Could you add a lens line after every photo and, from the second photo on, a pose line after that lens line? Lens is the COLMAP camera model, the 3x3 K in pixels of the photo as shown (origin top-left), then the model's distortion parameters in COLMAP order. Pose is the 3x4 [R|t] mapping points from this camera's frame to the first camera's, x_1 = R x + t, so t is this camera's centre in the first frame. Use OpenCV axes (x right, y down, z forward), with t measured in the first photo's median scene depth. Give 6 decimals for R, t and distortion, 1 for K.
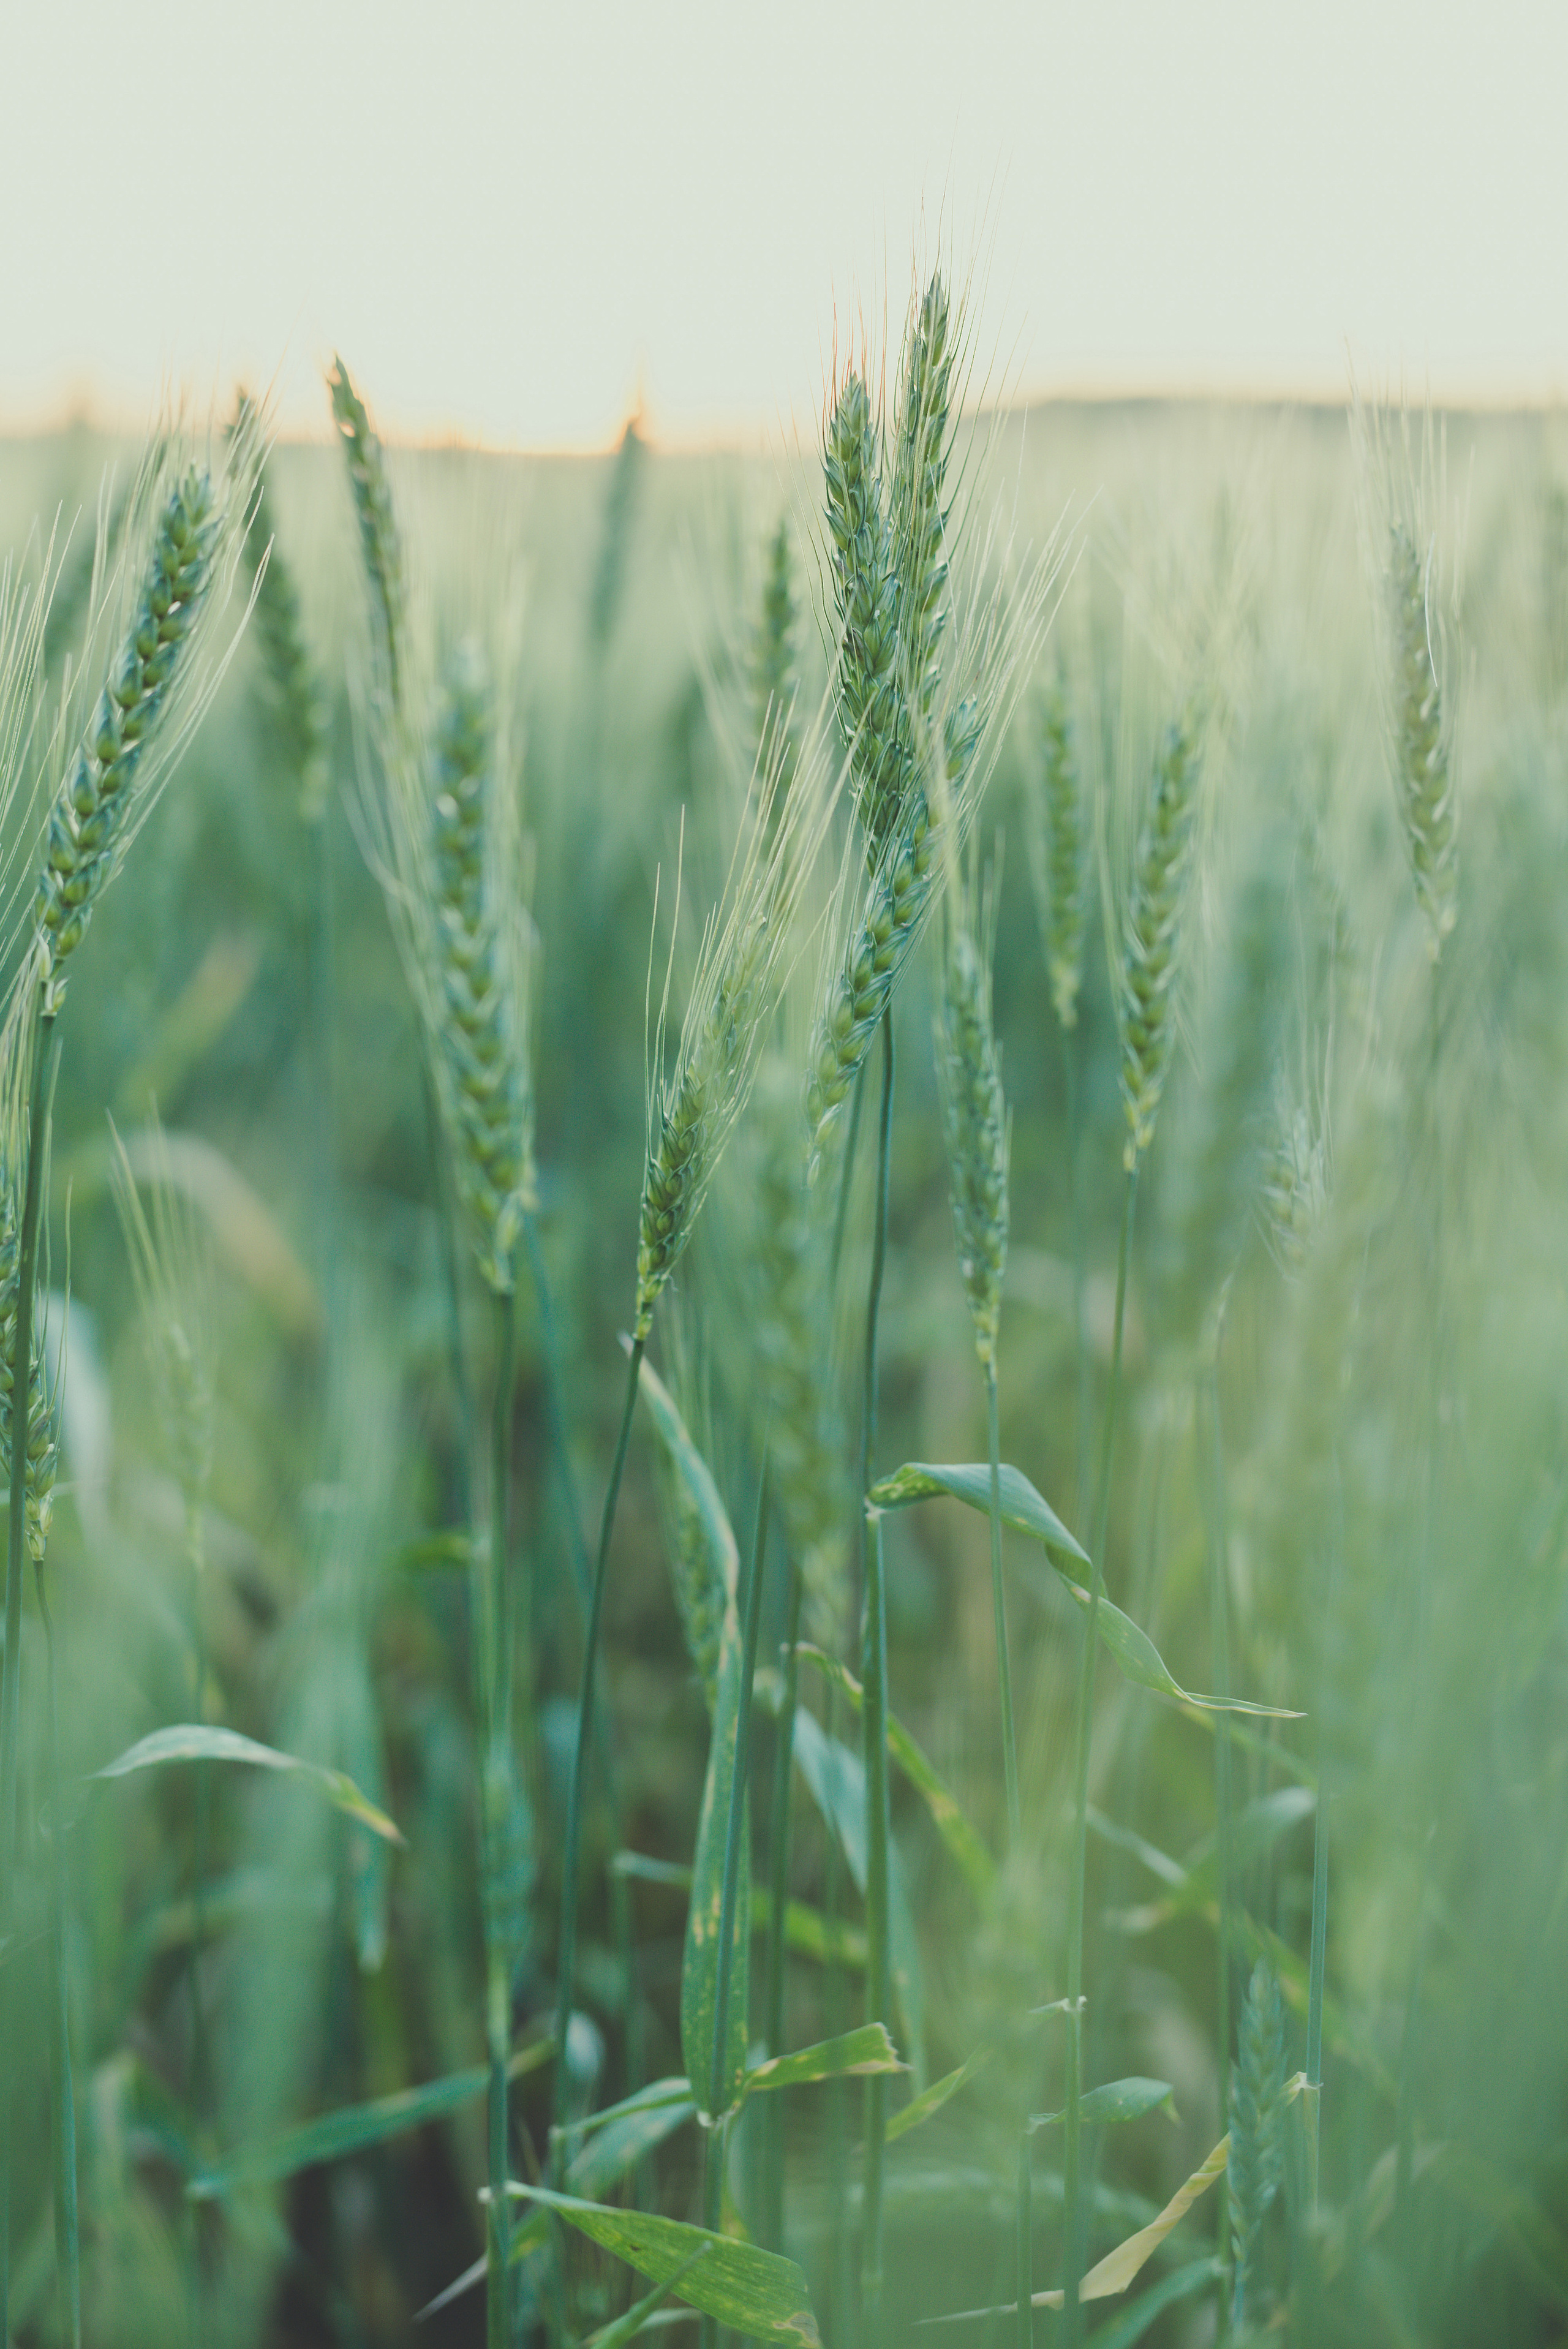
lens RADIAL K [[3641.7, 0, 784.0], [0, 3641.7, 1174.5], [0, 0, 1]] dist [-0.035038, 0.016714]
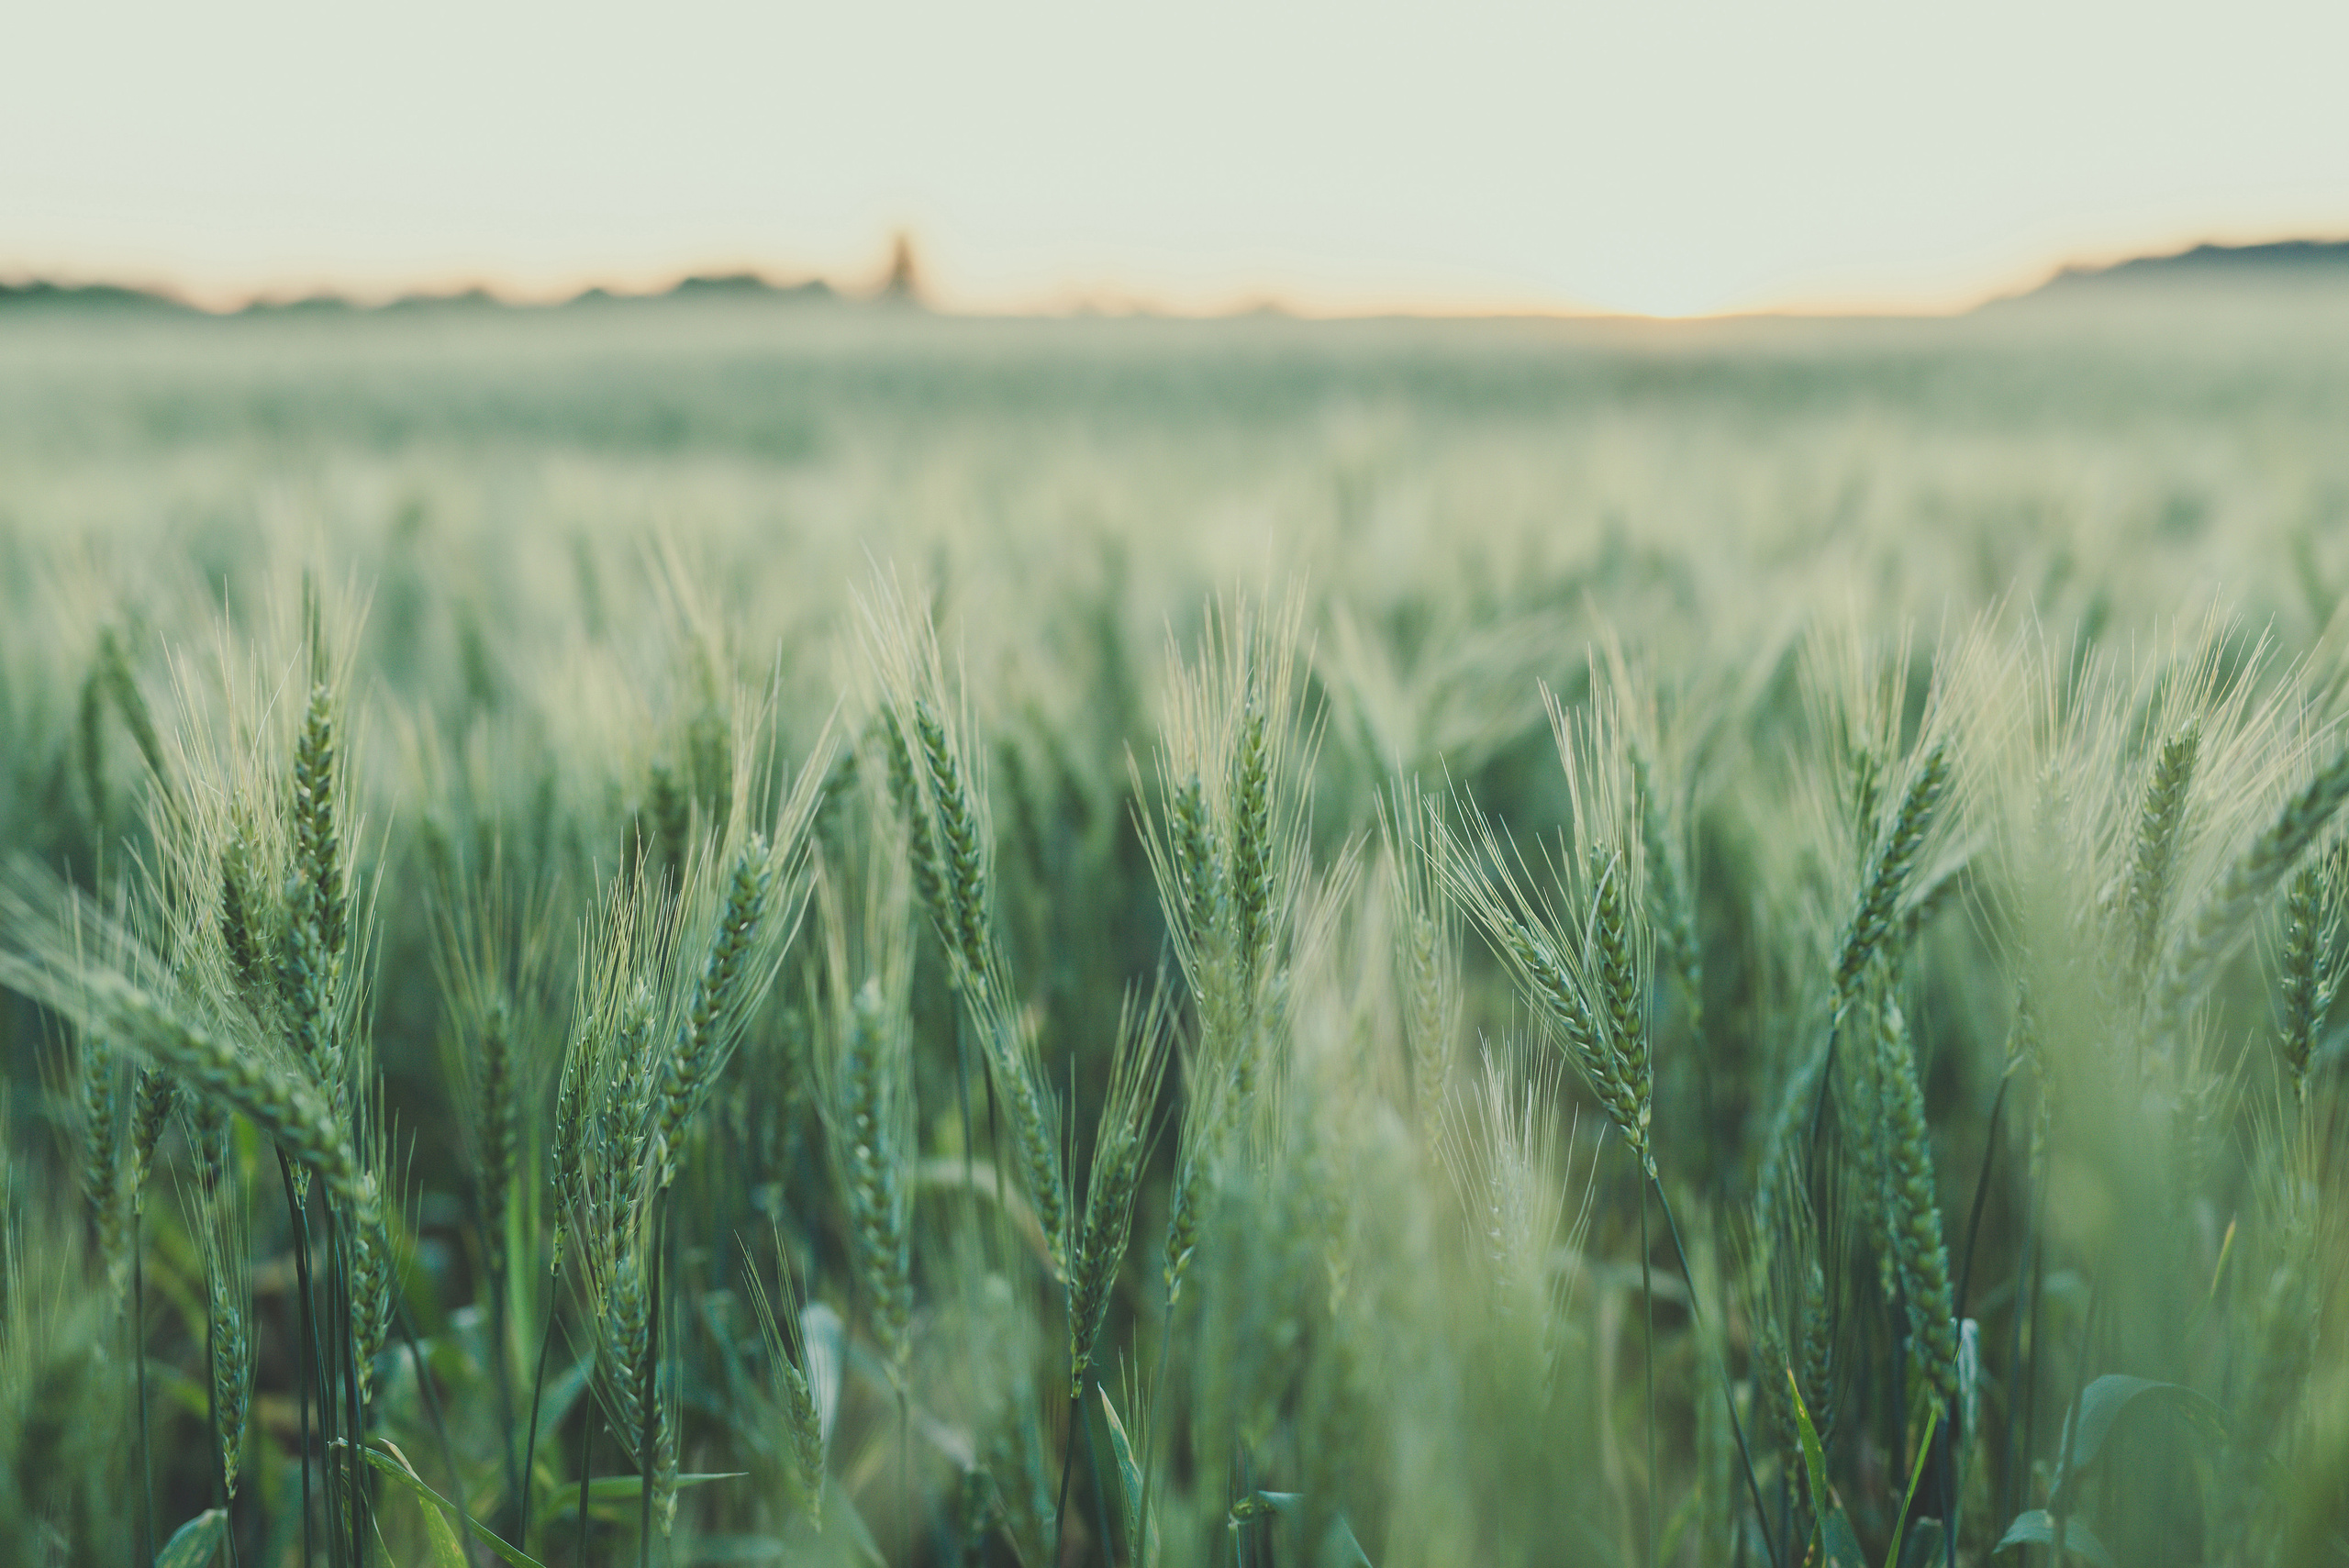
lens RADIAL K [[3641.6, 0, 1174.5], [0, 3641.6, 784.0], [0, 0, 1]] dist [-0.035038, 0.016714]
pose [[0.975544, -0.000630, -0.219804, 0.335925], [-0.012942, 0.998096, -0.060302, -0.118635], [0.219424, 0.061672, 0.973679, -0.454661]]
